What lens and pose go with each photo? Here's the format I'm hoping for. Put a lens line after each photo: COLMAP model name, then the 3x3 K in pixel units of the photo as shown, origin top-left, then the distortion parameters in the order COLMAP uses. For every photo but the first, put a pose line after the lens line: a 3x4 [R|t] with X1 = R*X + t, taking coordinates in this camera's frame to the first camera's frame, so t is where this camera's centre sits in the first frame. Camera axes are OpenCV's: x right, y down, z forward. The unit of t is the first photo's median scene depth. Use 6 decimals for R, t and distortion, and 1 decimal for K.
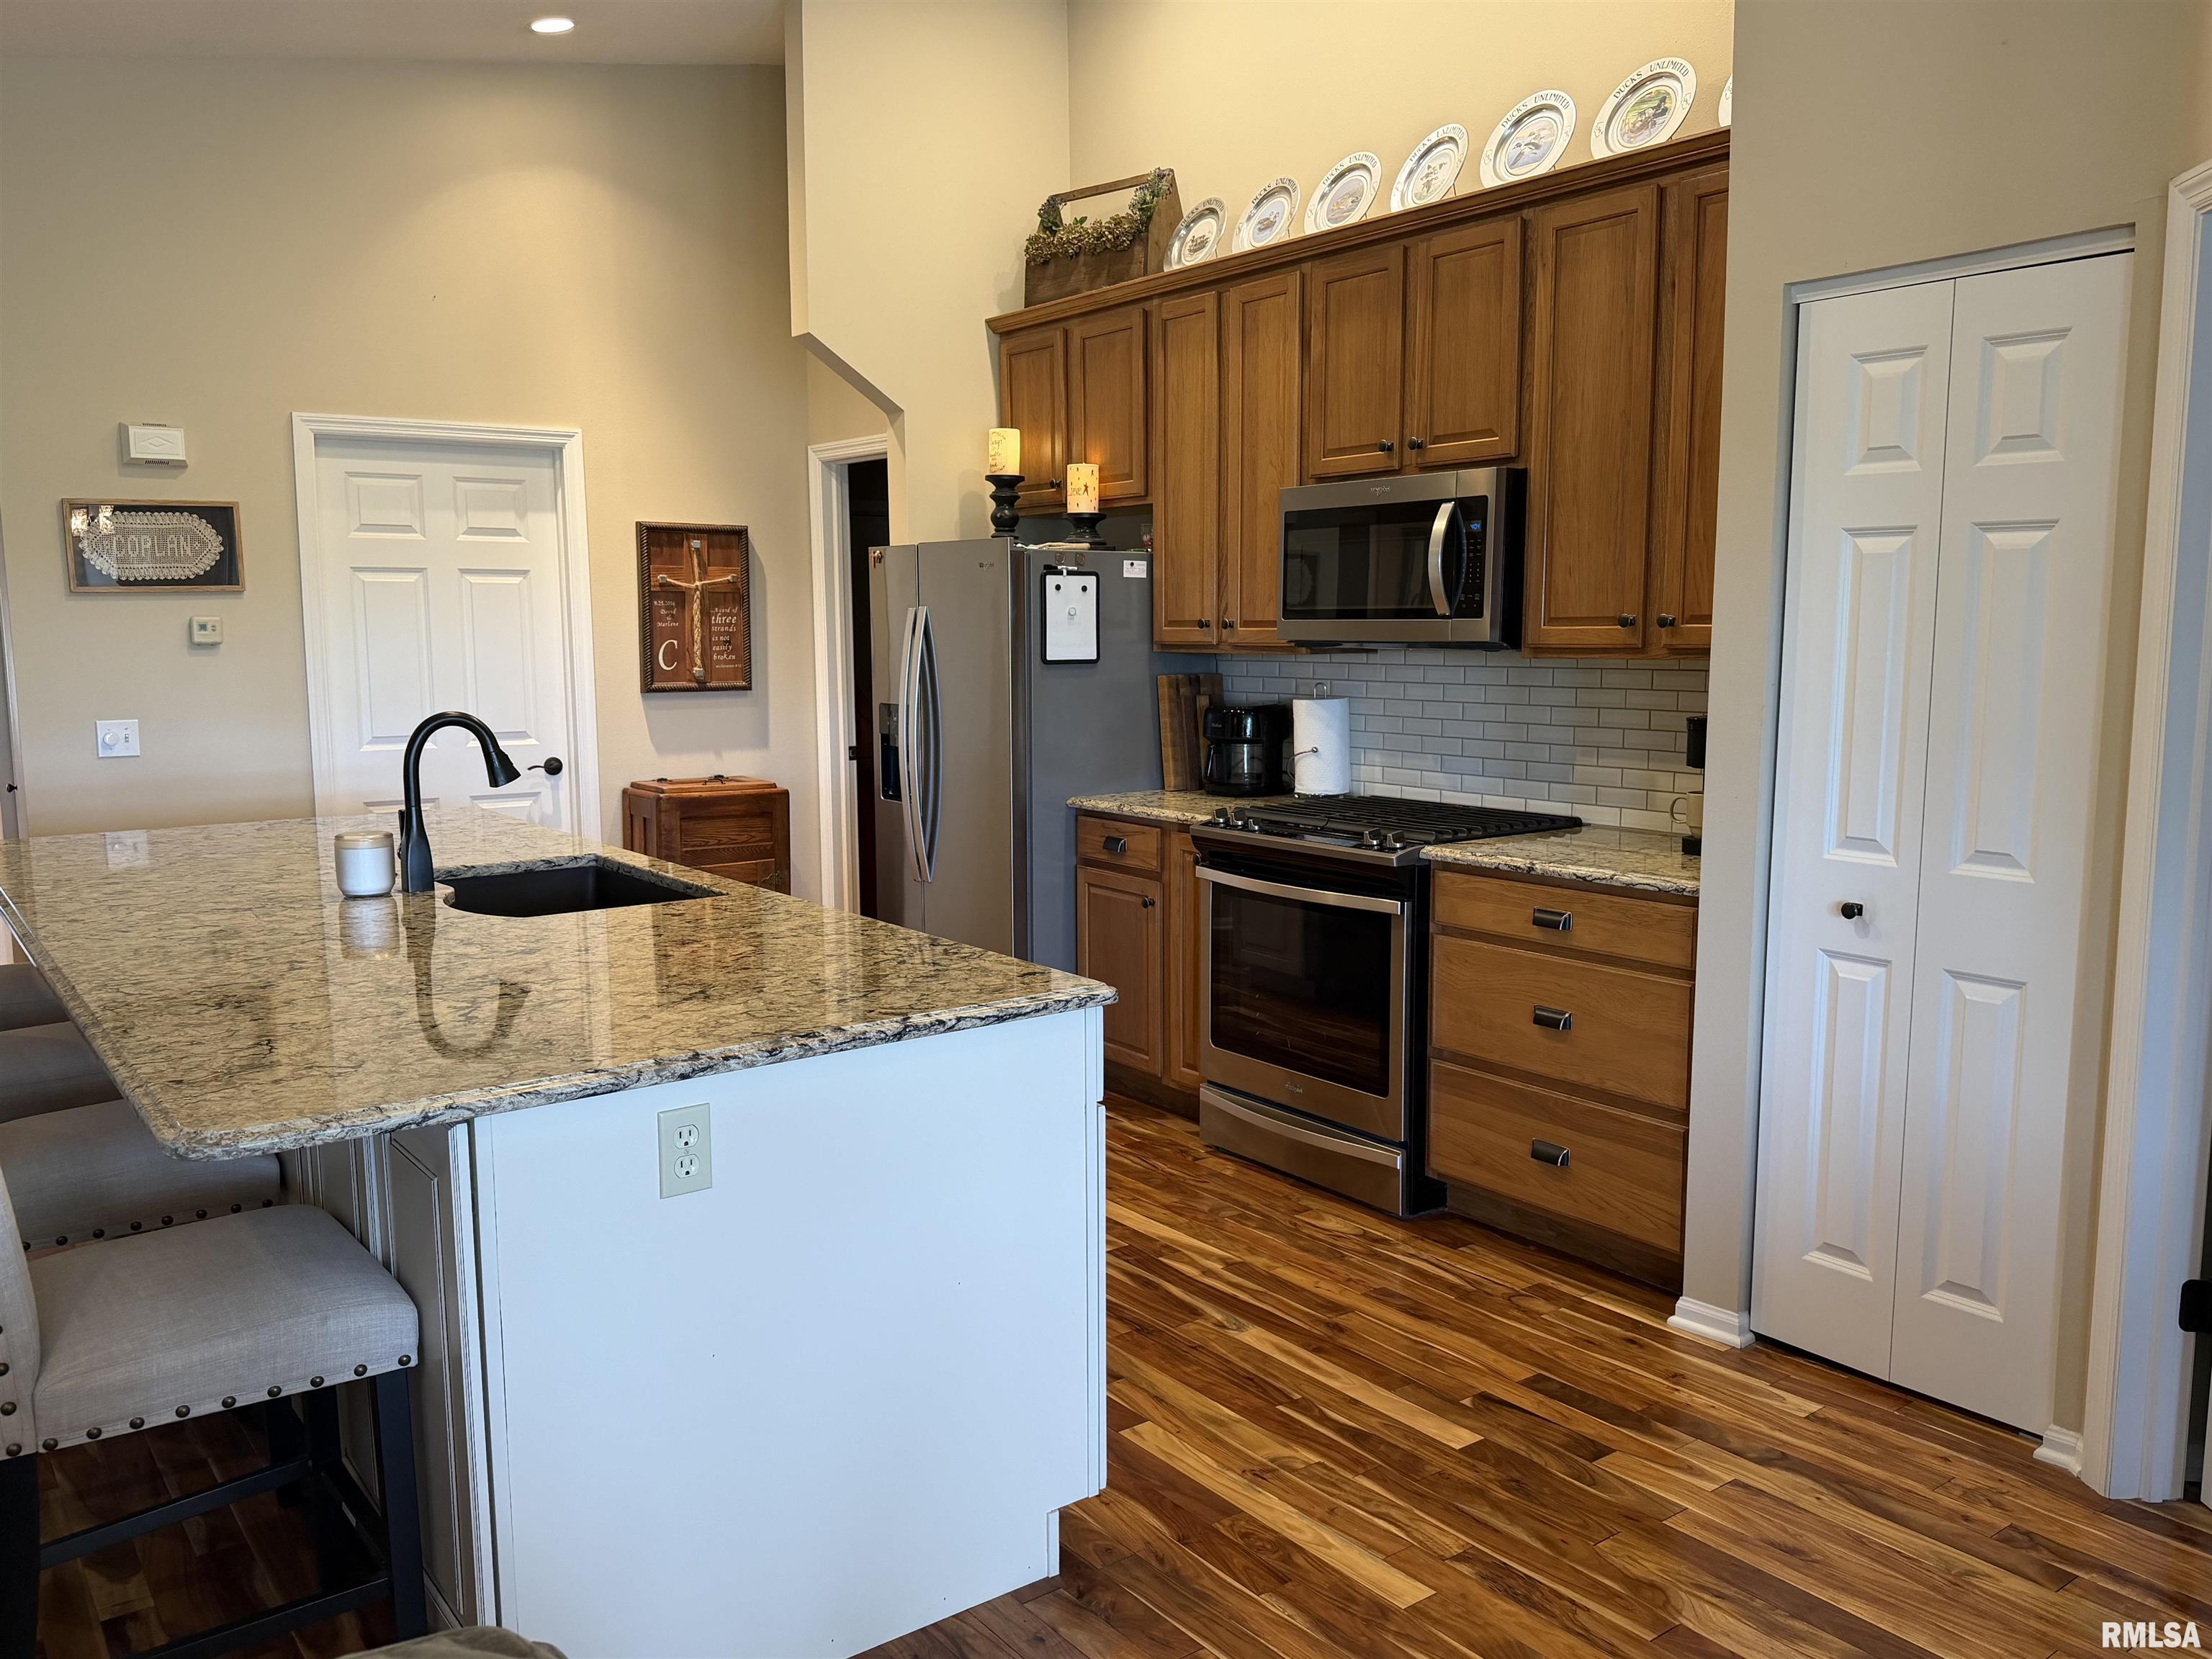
lens RADIAL K [[1708.8, 0, 1137.8], [0, 1708.8, 843.5], [0, 0, 1]] dist [0.089595, -0.134674]
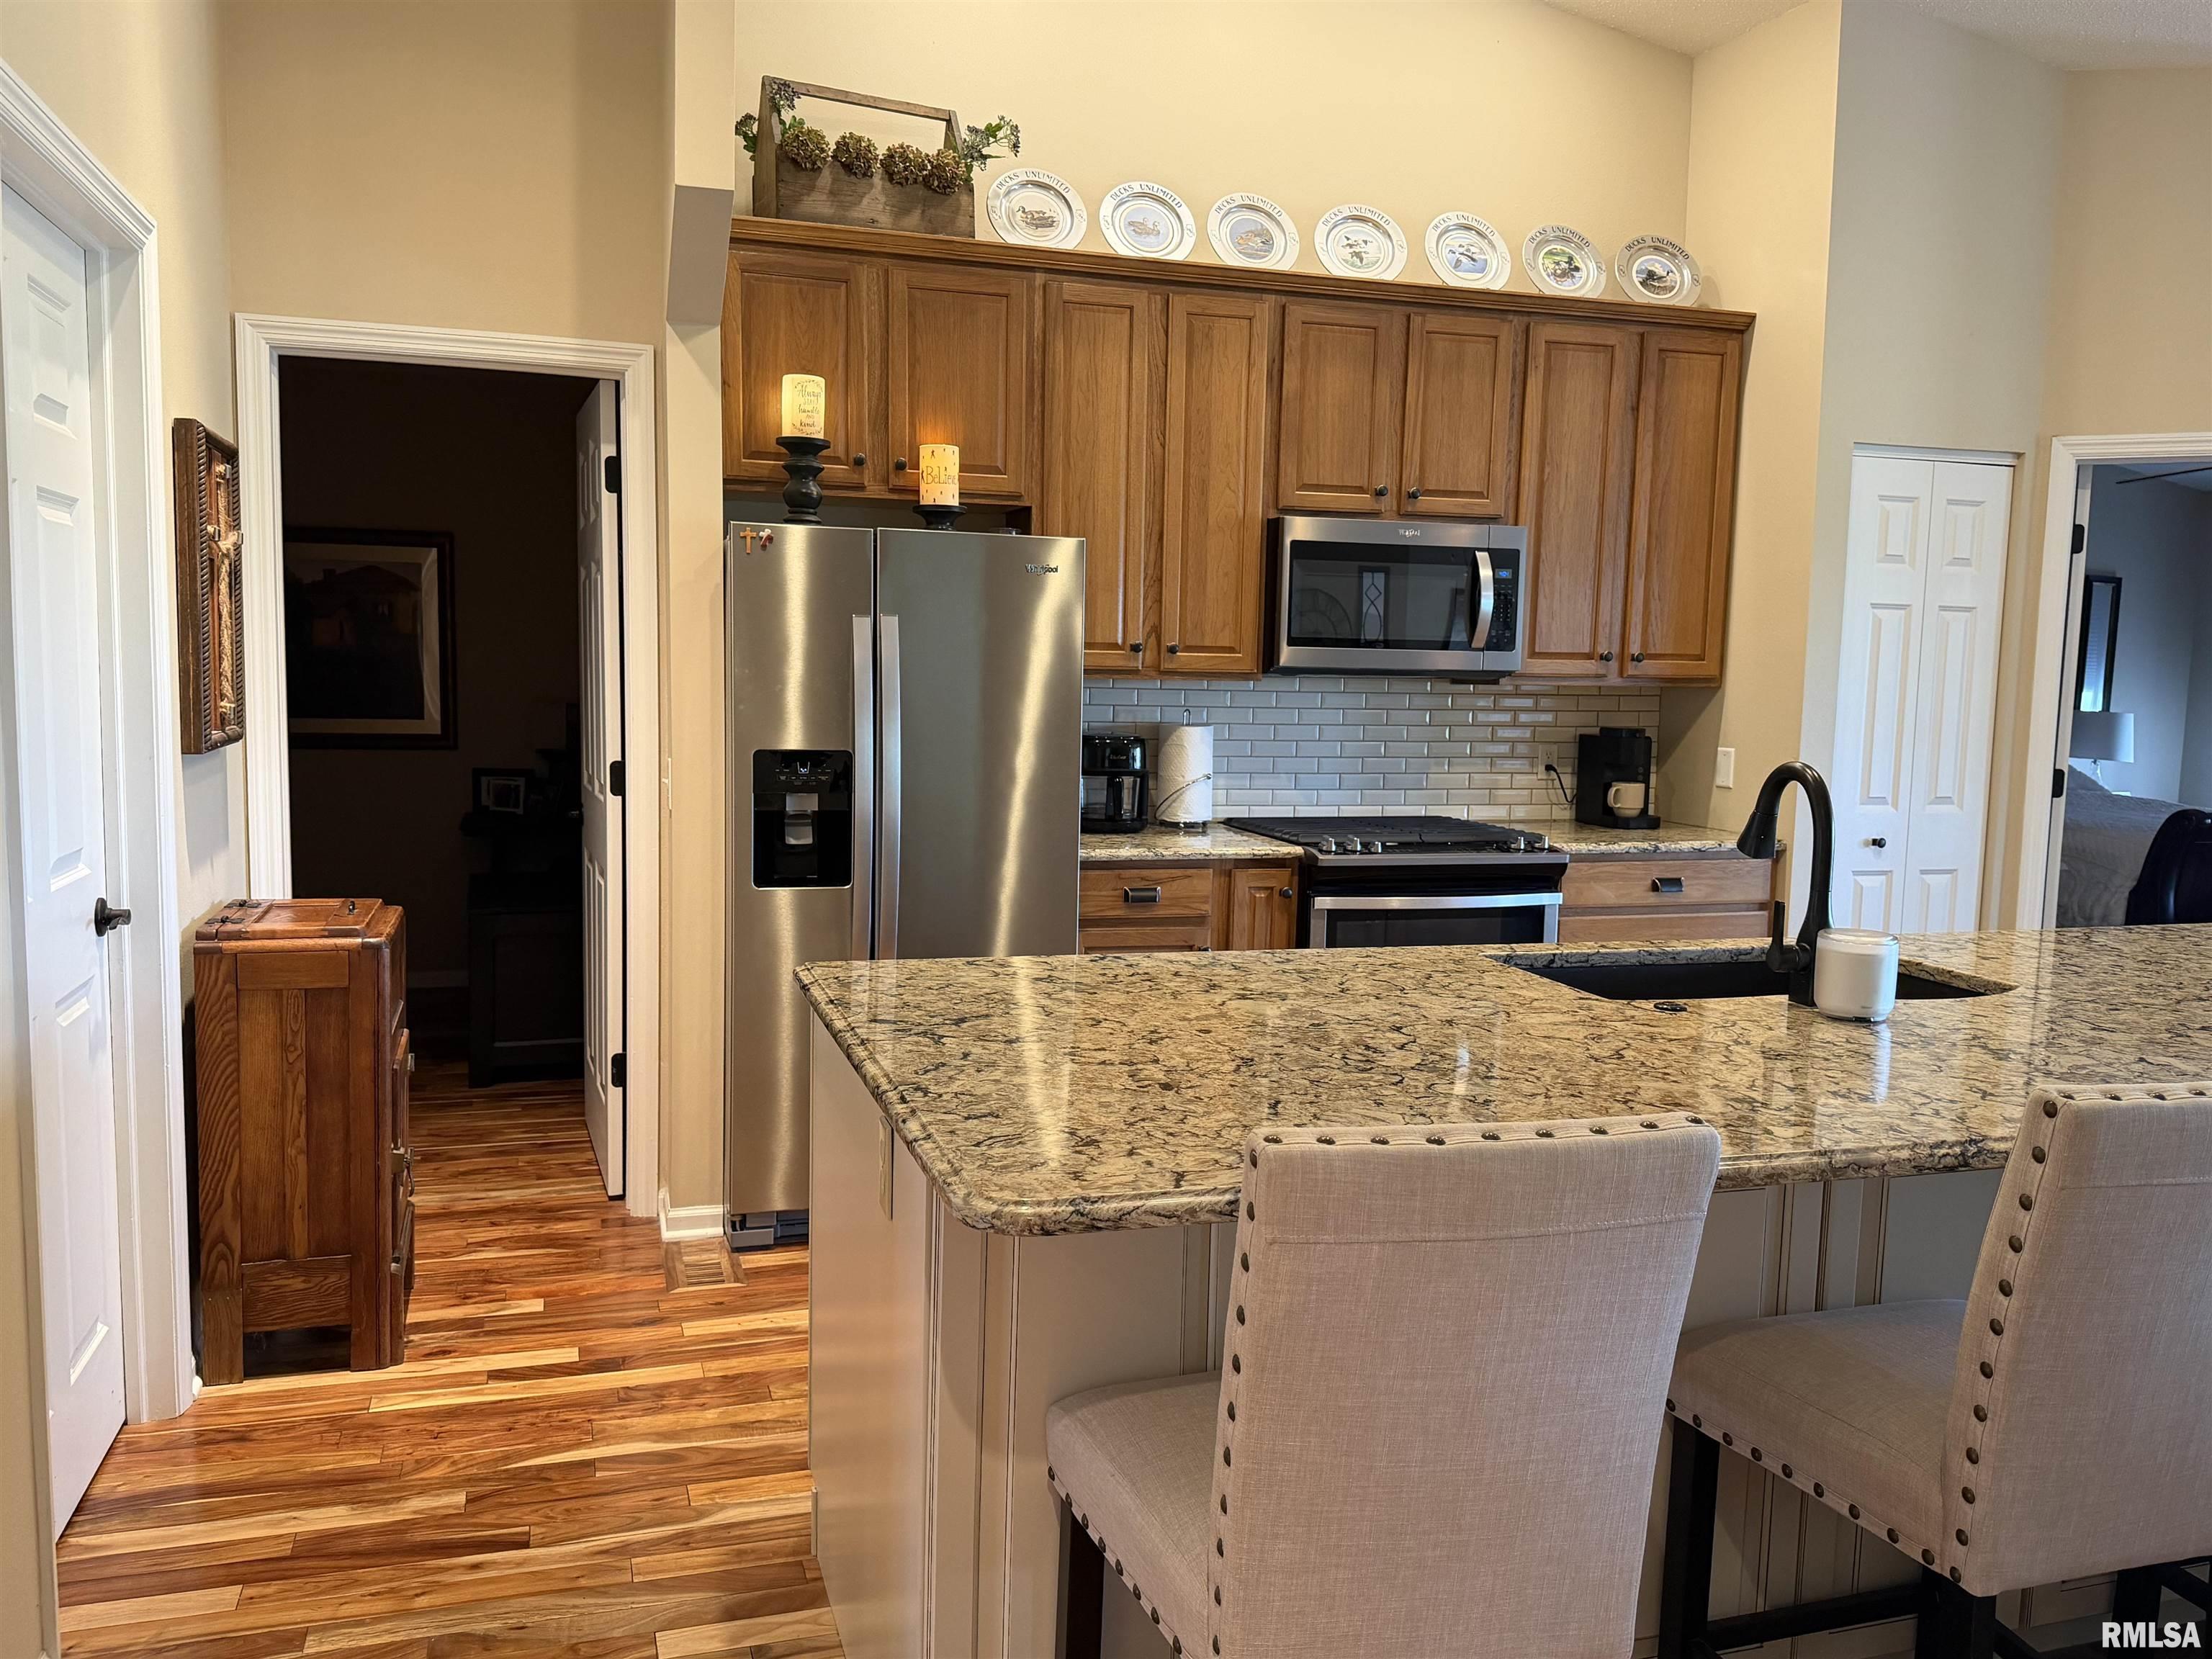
lens RADIAL K [[1708.8, 0, 1109.1], [0, 1708.8, 833.3], [0, 0, 1]] dist [0.089595, -0.134674]
pose [[0.339821, -0.082936, 0.936826, -0.856777], [0.099112, 0.993716, 0.052020, -0.080064], [-0.935253, 0.075173, 0.345905, 0.719811]]
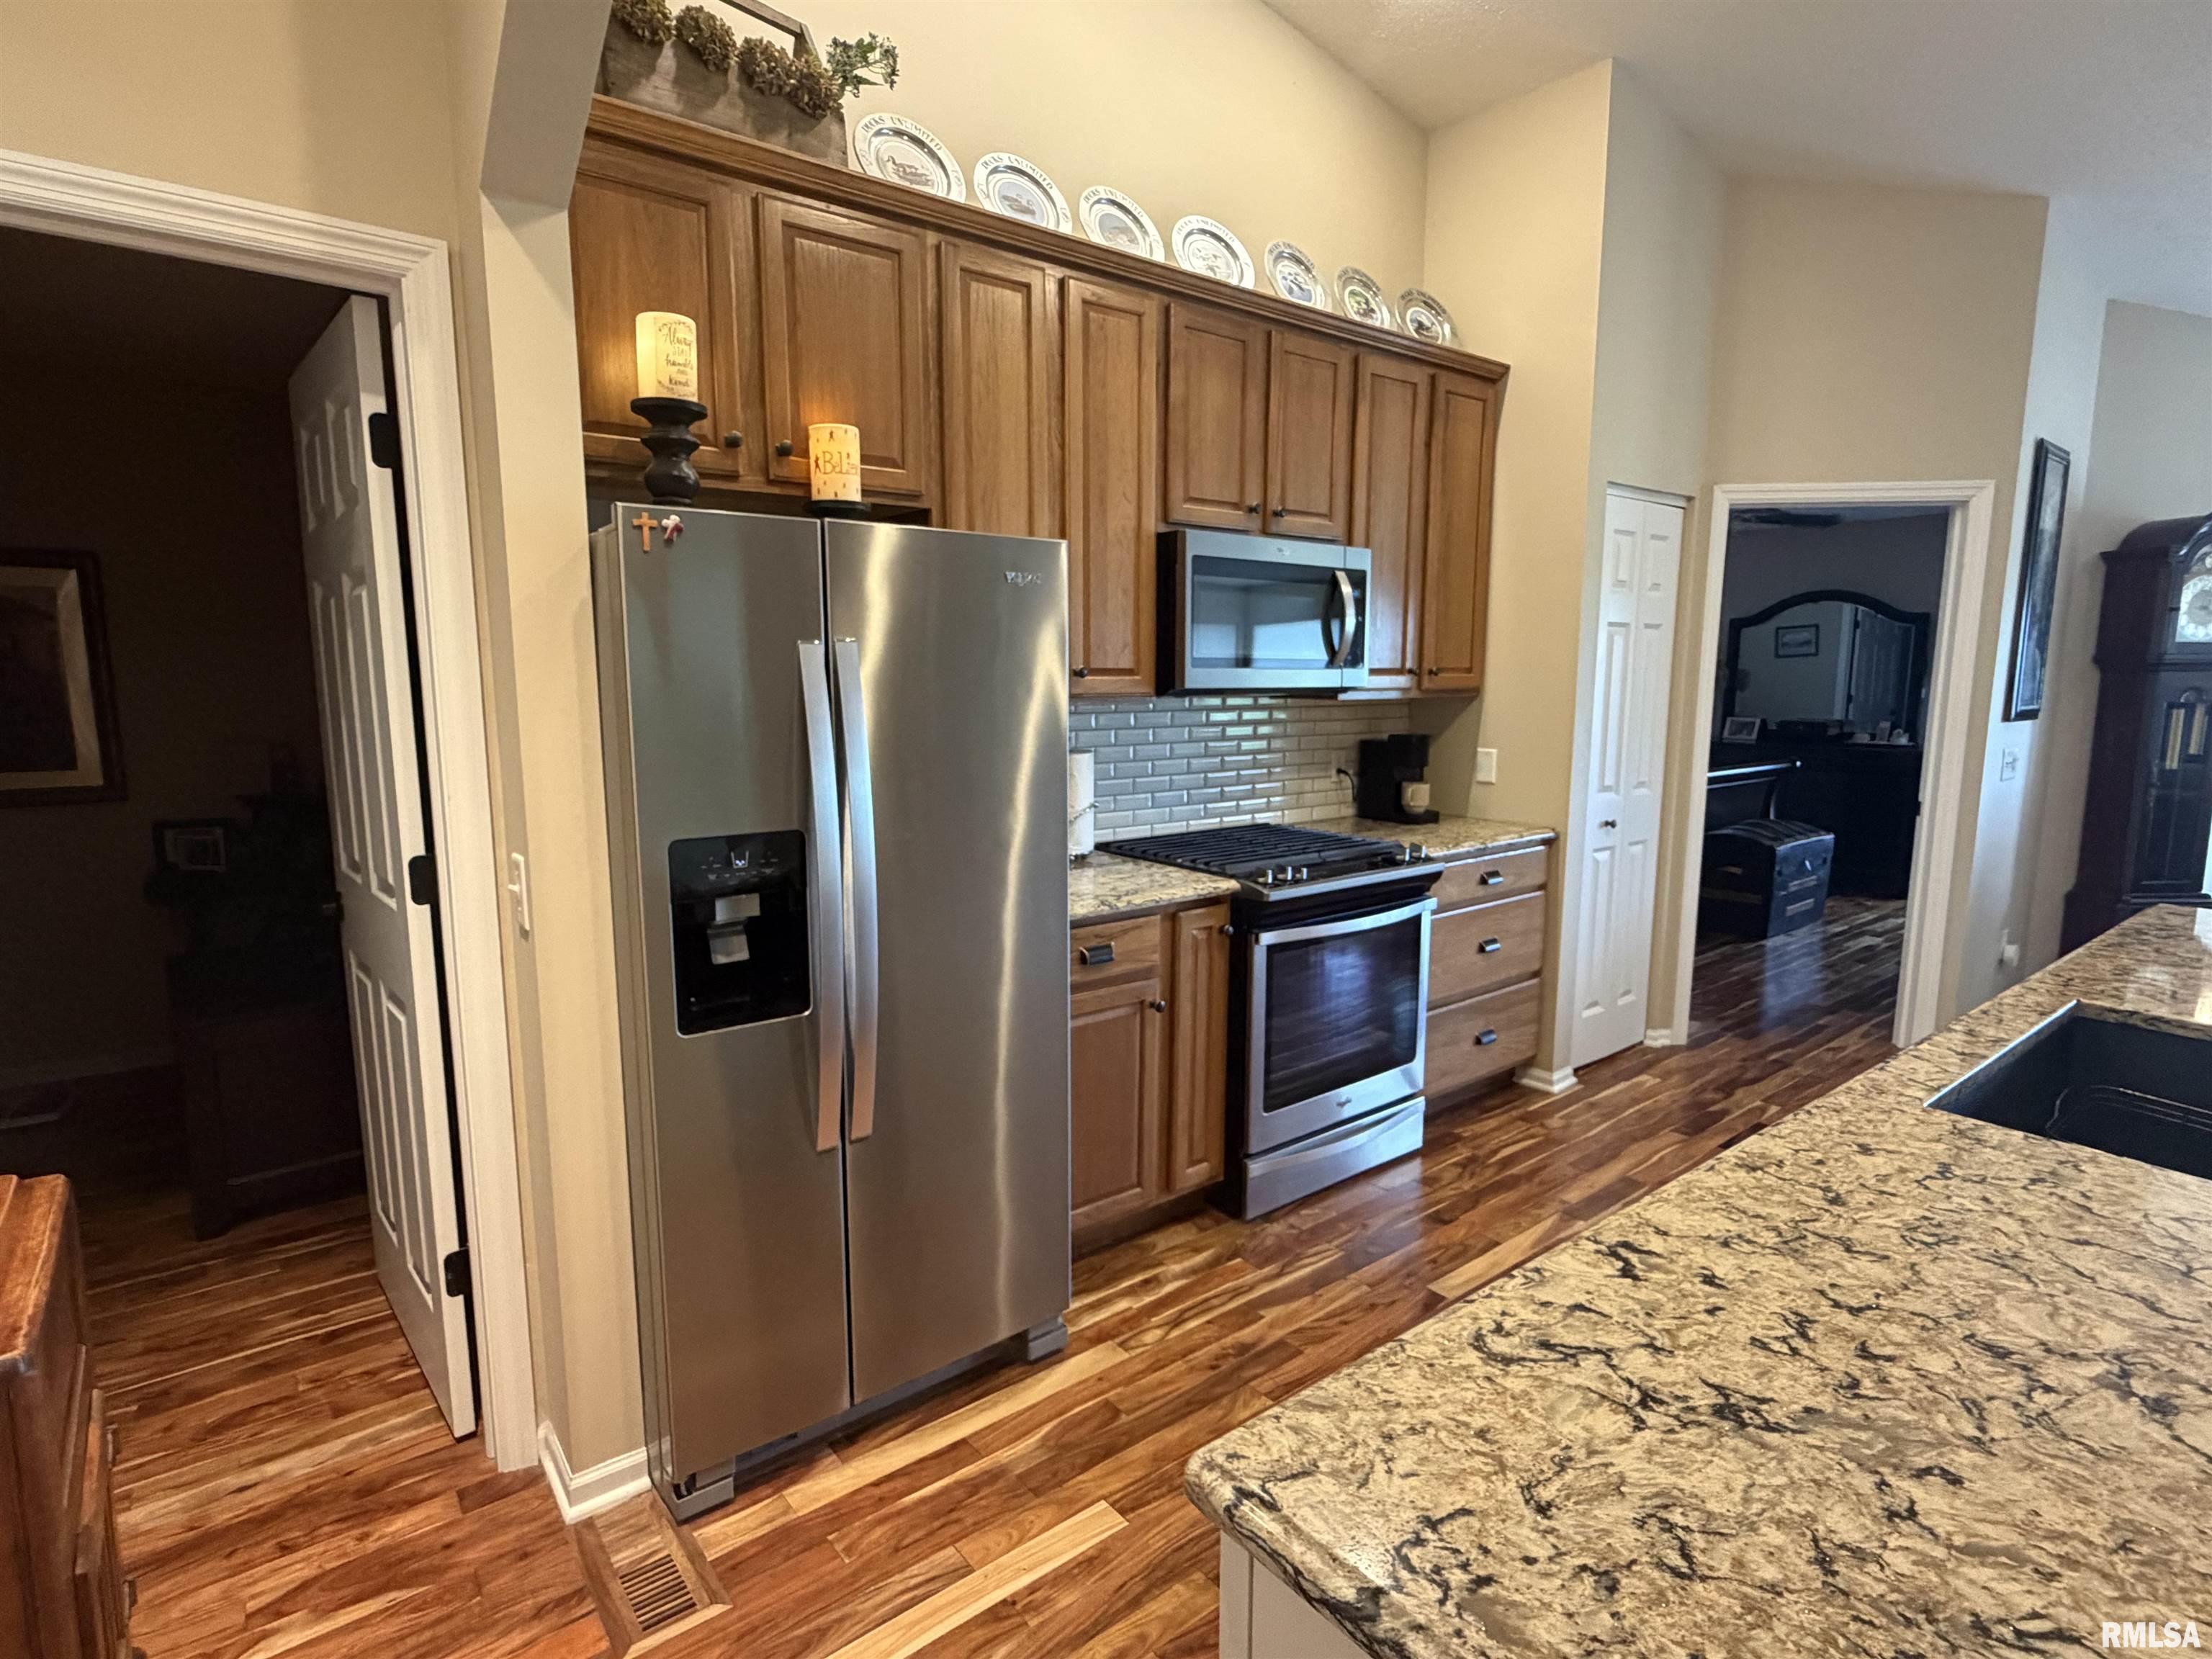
lens RADIAL K [[1131.7, 0, 1101.9], [0, 1131.7, 832.0], [0, 0, 1]] dist [-0.011437, 0.005858]
pose [[-0.013204, -0.138530, 0.990270, -0.526057], [0.128277, 0.981938, 0.139075, -0.128119], [-0.991650, 0.128866, 0.004805, 1.004157]]
